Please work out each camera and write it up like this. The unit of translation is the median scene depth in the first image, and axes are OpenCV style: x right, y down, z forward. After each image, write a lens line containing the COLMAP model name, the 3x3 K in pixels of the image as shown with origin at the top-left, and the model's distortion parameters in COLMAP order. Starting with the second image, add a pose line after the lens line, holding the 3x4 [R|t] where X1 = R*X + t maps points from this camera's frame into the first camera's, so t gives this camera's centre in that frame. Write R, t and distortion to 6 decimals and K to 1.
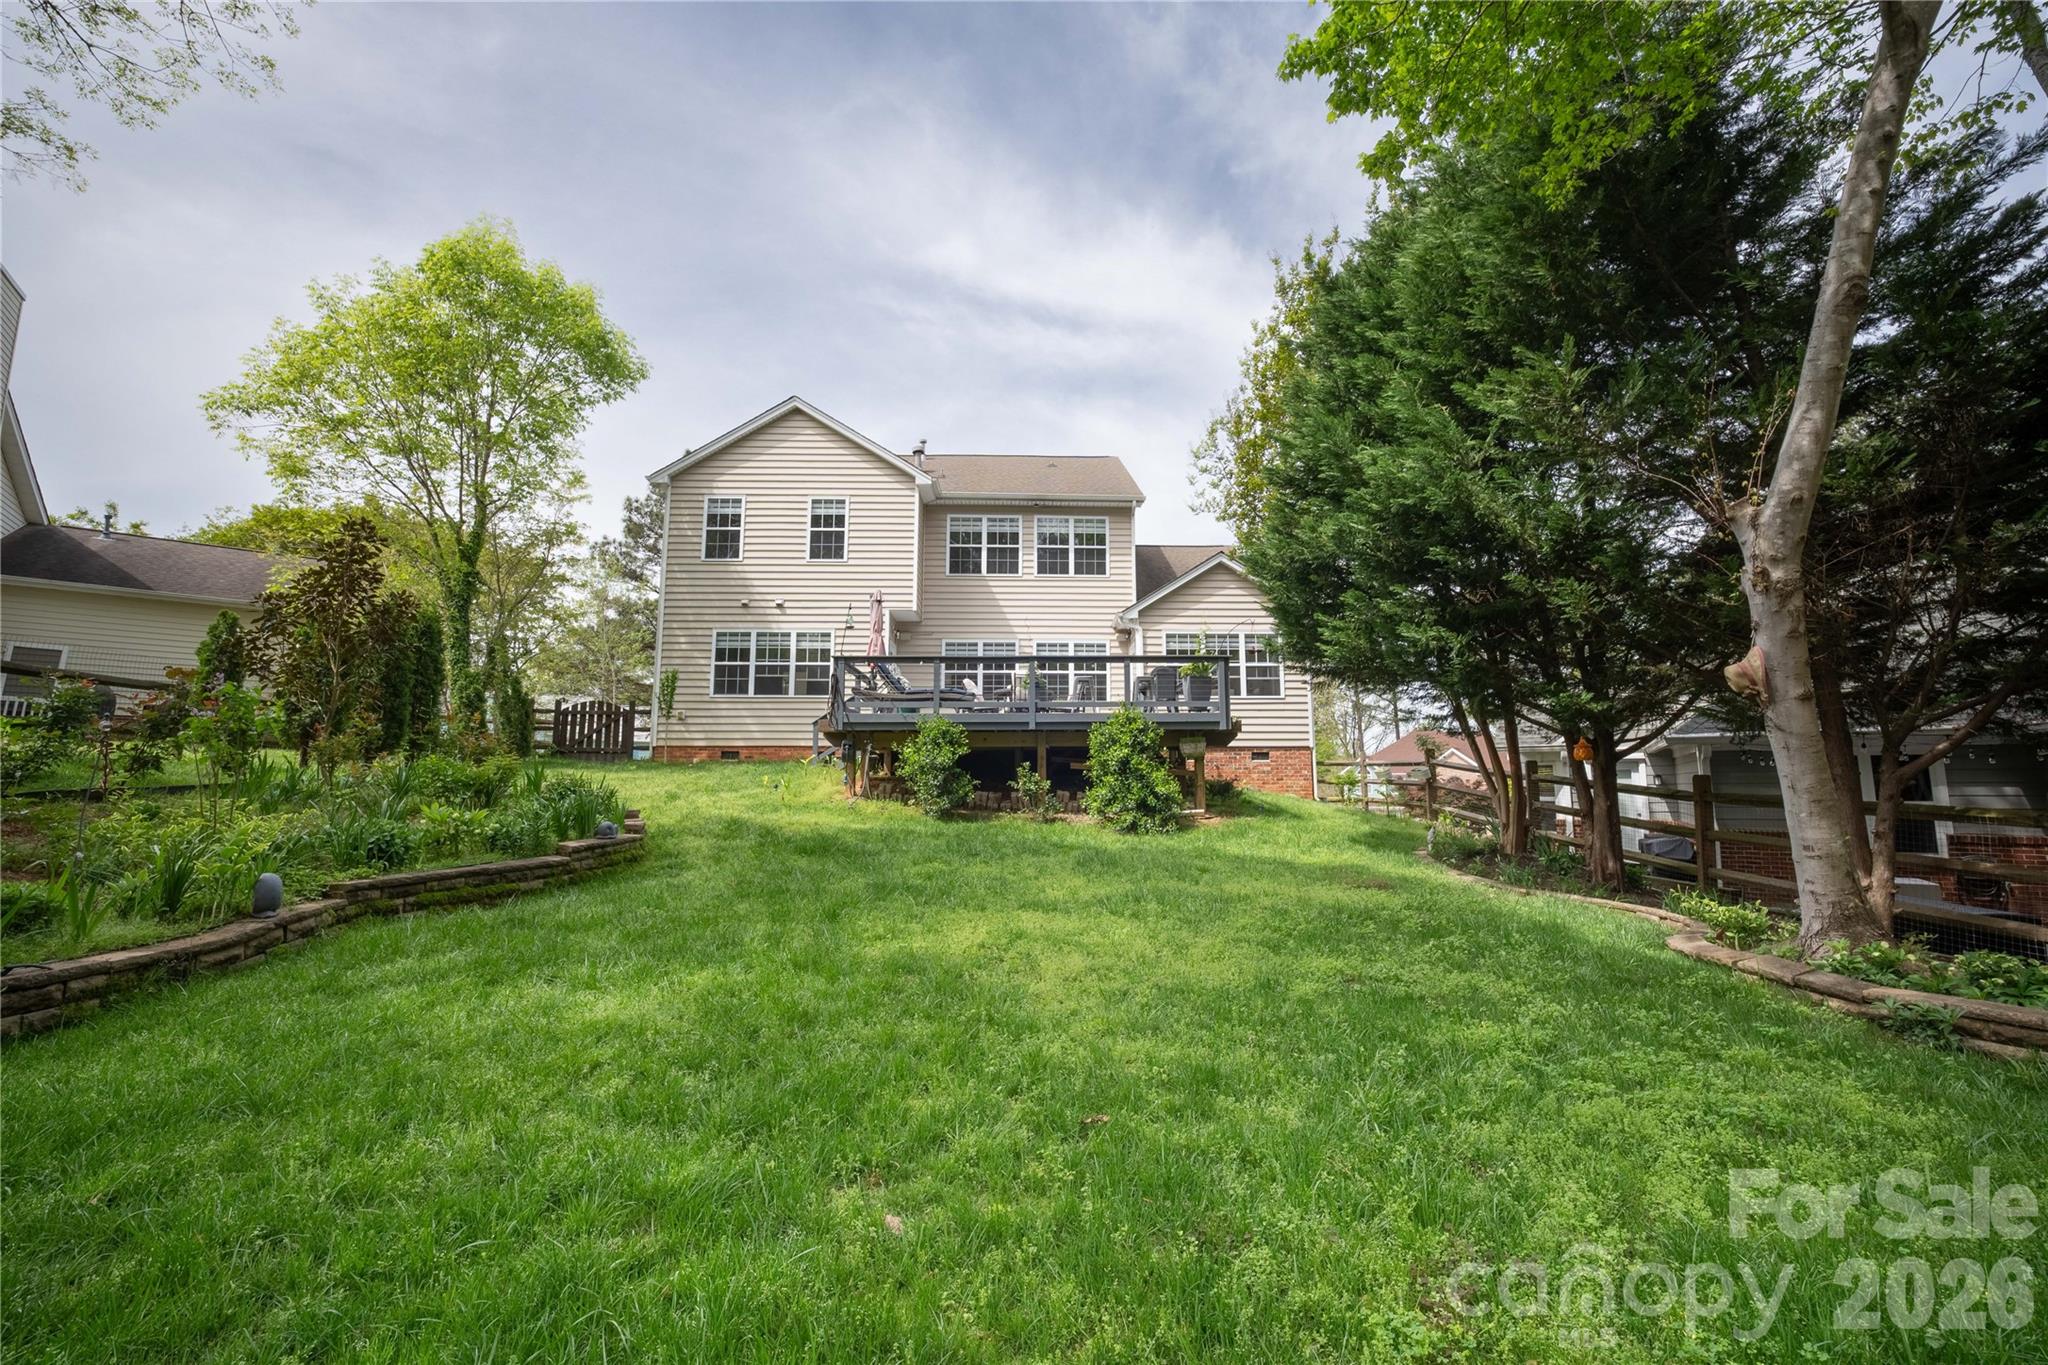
lens RADIAL K [[759.8, 0, 1024.0], [0, 759.8, 682.5], [0, 0, 1]] dist [-0.000441, -0.000037]
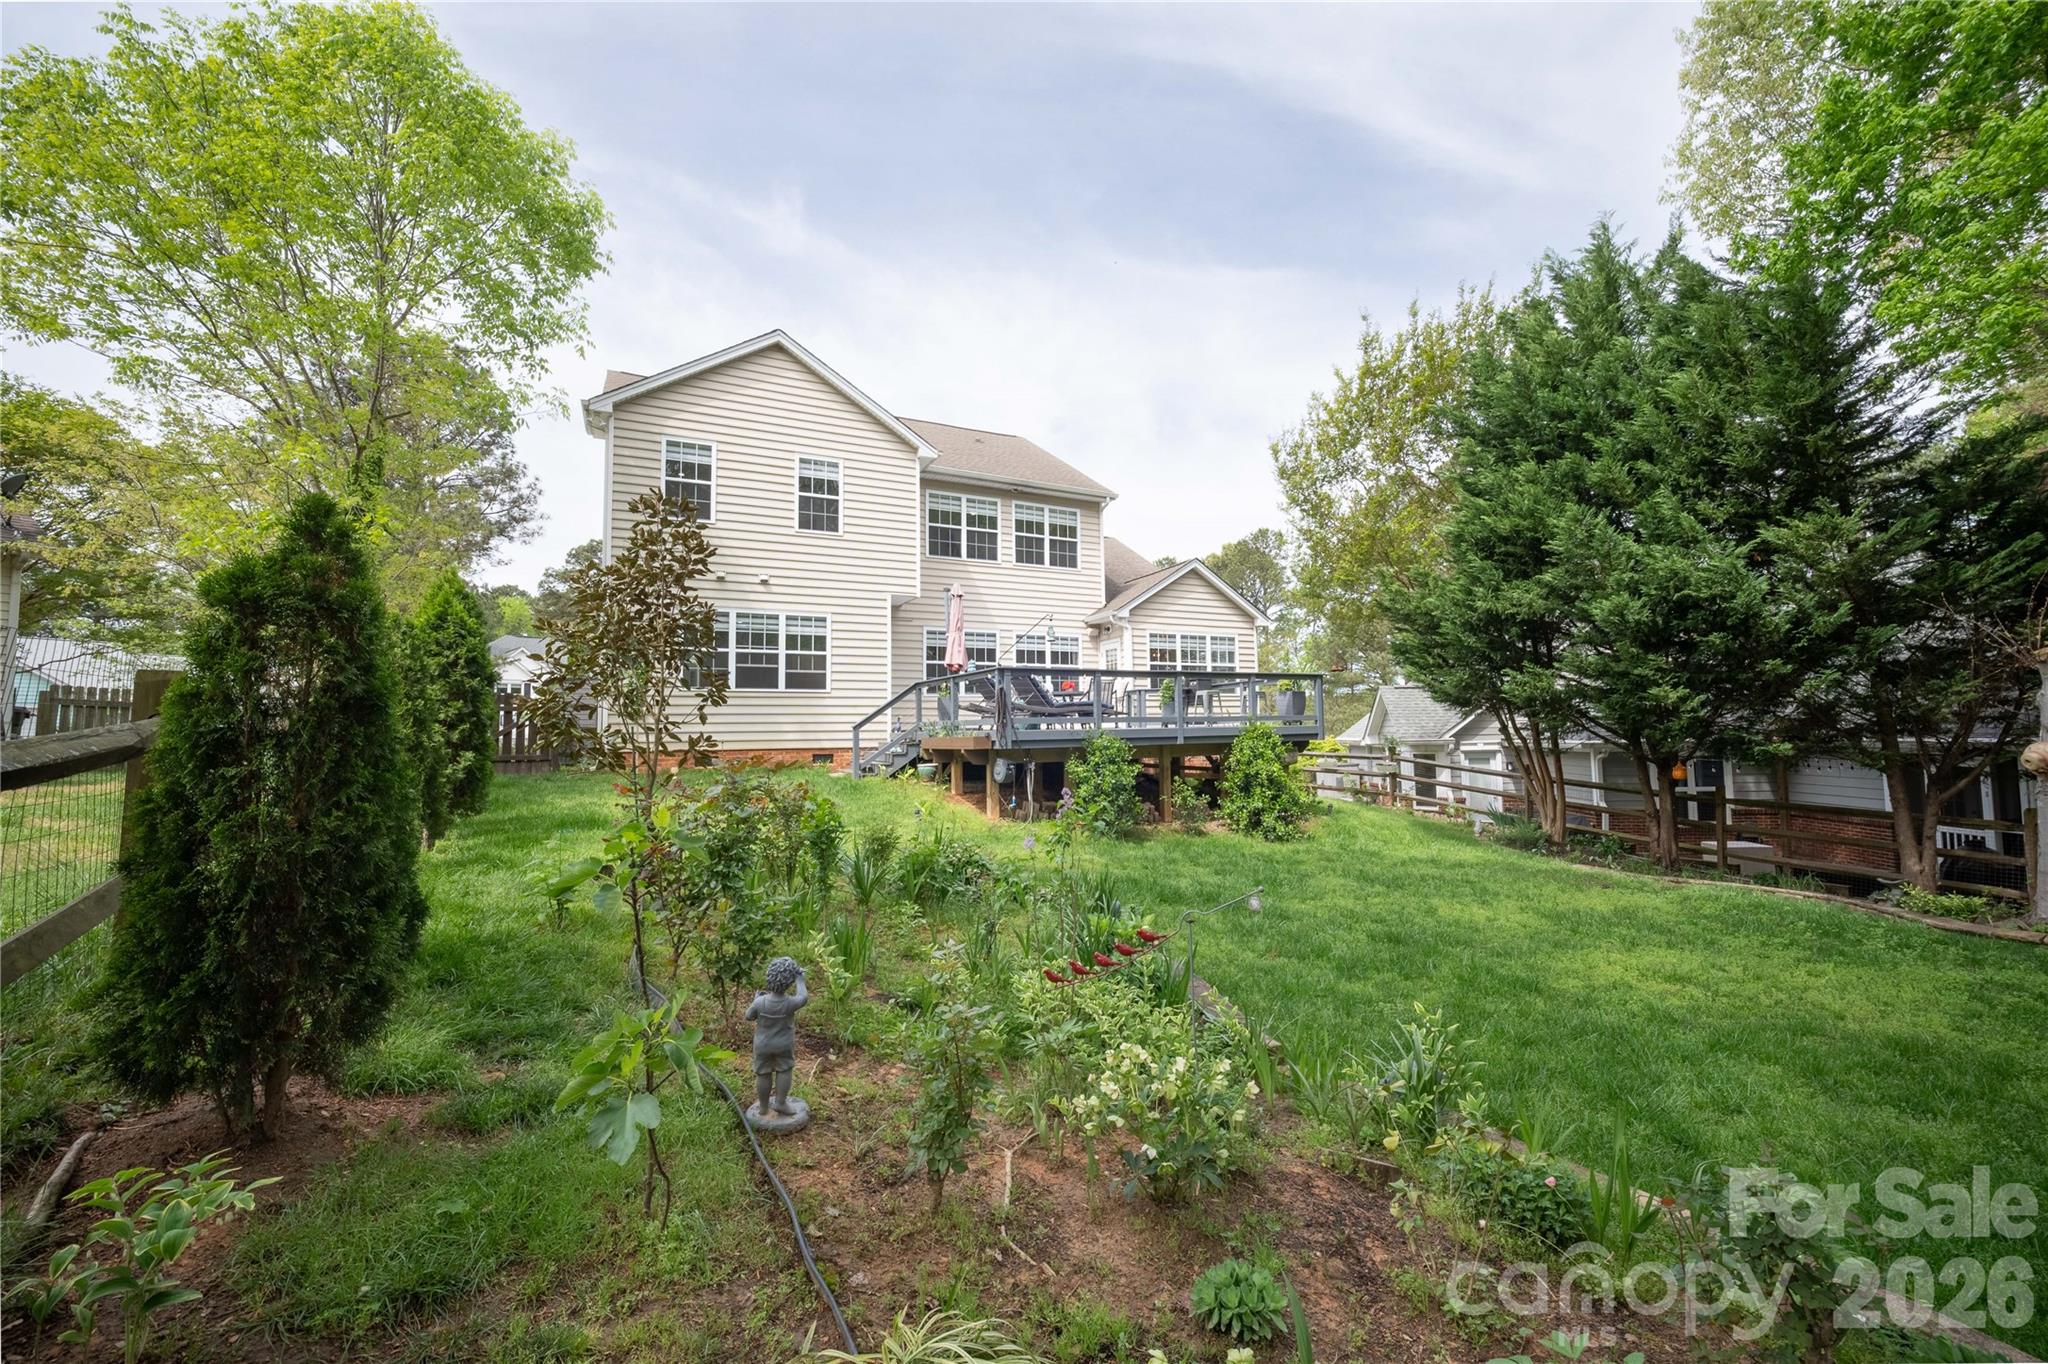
lens RADIAL K [[759.8, 0, 1024.0], [0, 759.8, 682.0], [0, 0, 1]] dist [-0.000441, -0.000037]
pose [[0.928493, 0.017671, 0.370929, -0.351826], [-0.032678, 0.998880, 0.034210, -0.027860], [-0.369909, -0.043885, 0.928031, 0.108740]]
